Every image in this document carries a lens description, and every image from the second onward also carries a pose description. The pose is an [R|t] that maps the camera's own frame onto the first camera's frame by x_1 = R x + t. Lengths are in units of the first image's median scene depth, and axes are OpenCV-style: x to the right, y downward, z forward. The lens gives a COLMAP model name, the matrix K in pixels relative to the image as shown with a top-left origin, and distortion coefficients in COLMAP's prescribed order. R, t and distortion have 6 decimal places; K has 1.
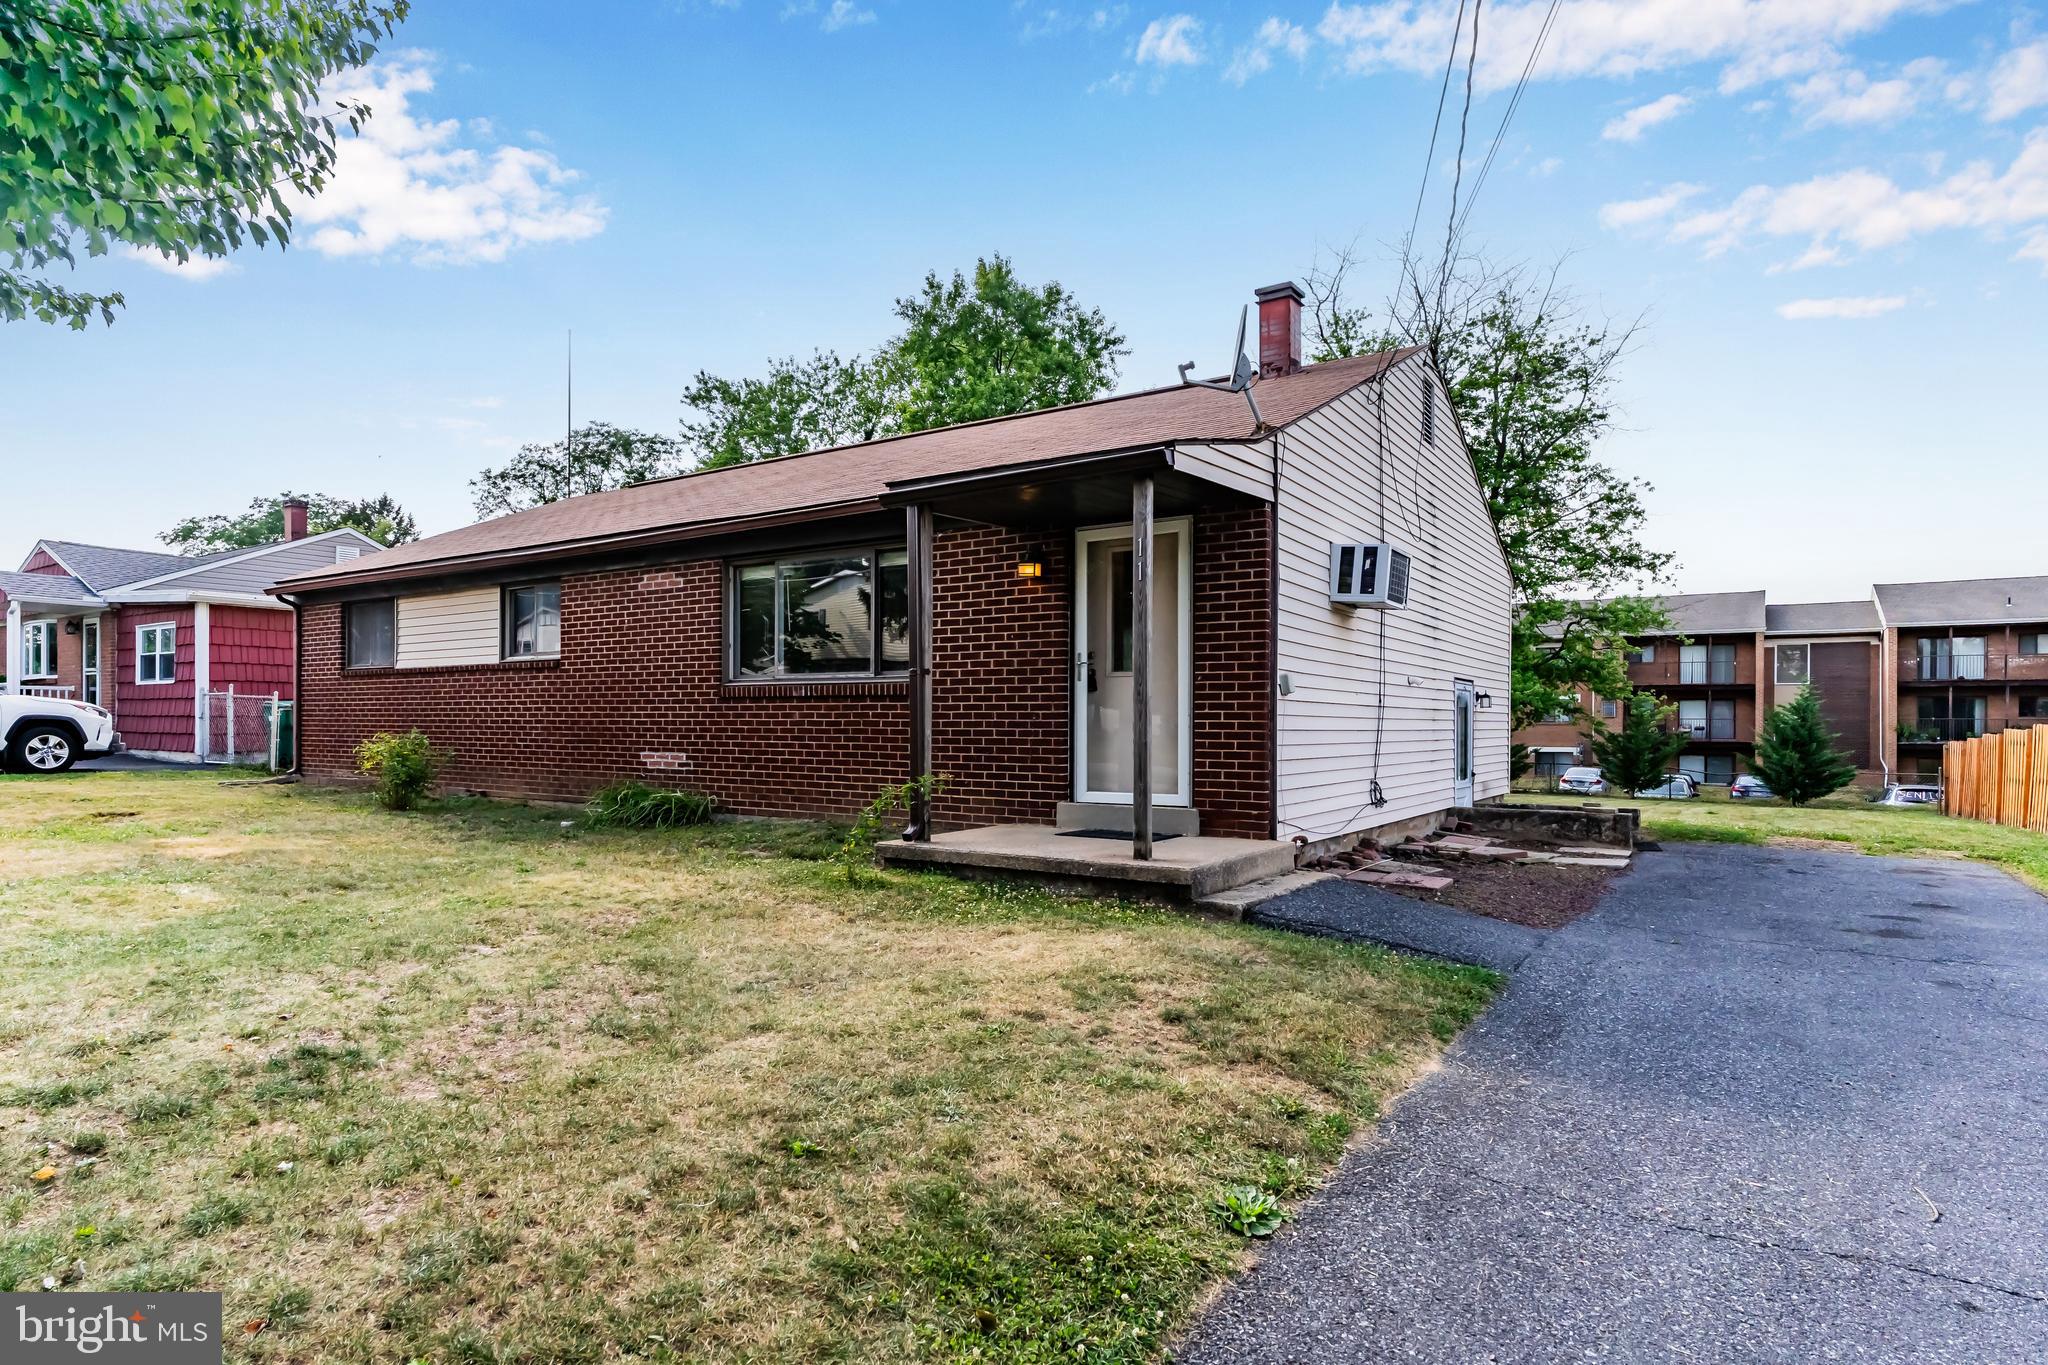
lens RADIAL K [[1065.2, 0, 1027.2], [0, 1065.2, 692.7], [0, 0, 1]] dist [-0.001229, -0.000182]
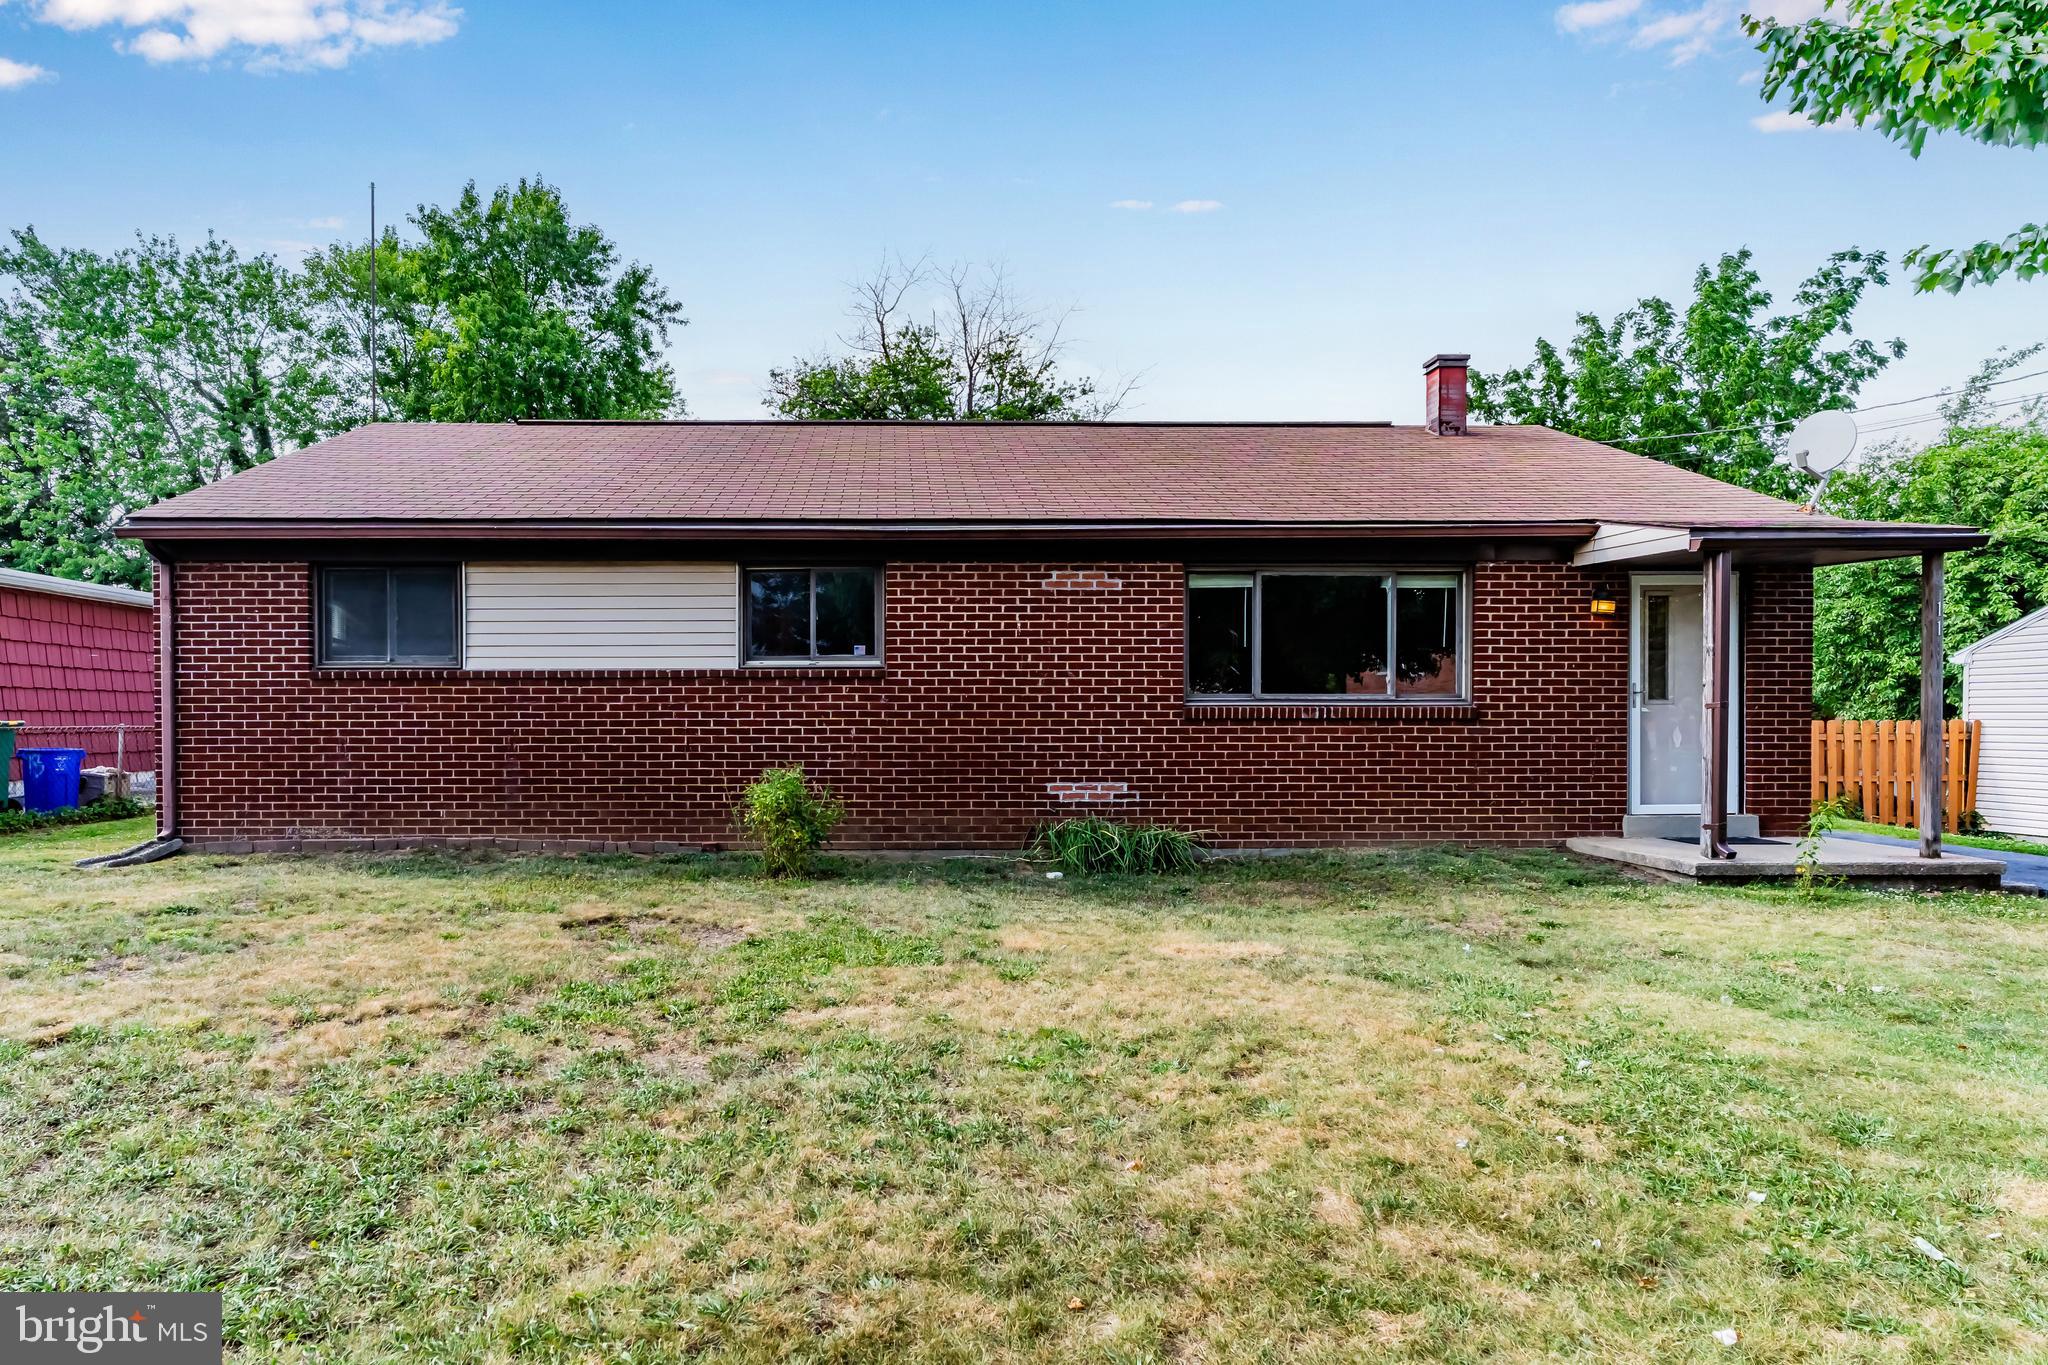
lens RADIAL K [[1065.2, 0, 1025.7], [0, 1065.2, 700.9], [0, 0, 1]] dist [-0.001229, -0.000182]
pose [[0.835372, 0.003199, 0.549676, -1.075006], [-0.010312, 0.999898, 0.009852, -0.021907], [-0.549588, -0.013898, 0.835320, 0.397597]]
